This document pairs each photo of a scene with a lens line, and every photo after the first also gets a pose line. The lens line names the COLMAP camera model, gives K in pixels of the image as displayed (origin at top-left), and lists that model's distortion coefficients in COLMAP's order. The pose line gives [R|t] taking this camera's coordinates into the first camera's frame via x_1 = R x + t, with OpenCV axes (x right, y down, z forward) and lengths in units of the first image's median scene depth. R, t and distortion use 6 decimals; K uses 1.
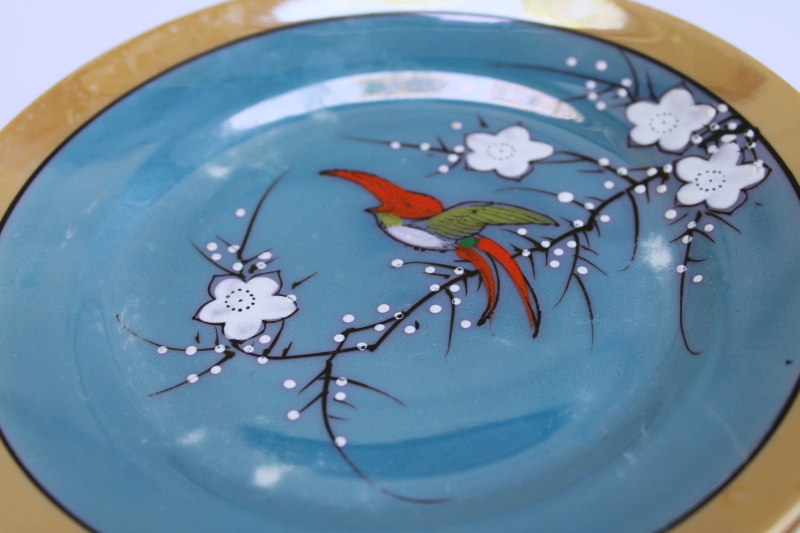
lens RADIAL K [[1240.7, 0, 400.0], [0, 1240.7, 266.5], [0, 0, 1]] dist [-0.019137, -0.007737]
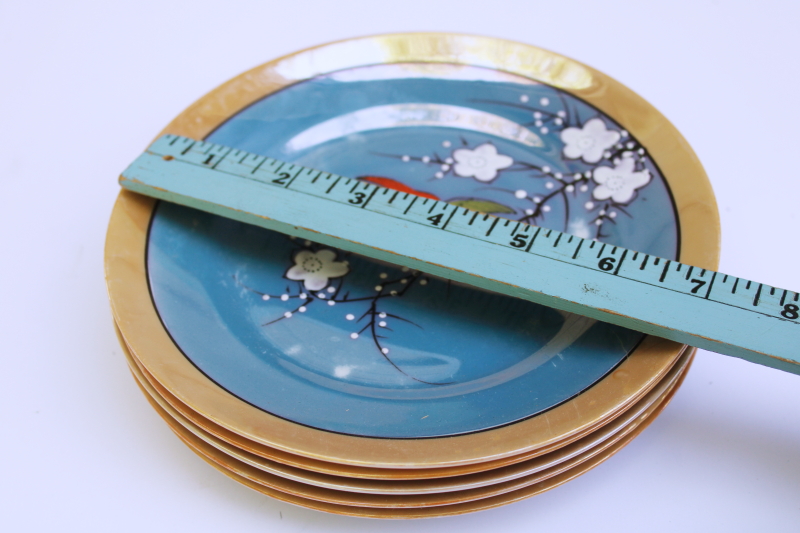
lens RADIAL K [[1335.7, 0, 400.0], [0, 1335.7, 266.5], [0, 0, 1]] dist [0.004533, 0.010553]
pose [[0.999043, -0.012956, 0.041775, -0.083623], [0.011611, 0.999412, 0.032275, -0.022044], [-0.042168, -0.031759, 0.998606, -0.627780]]
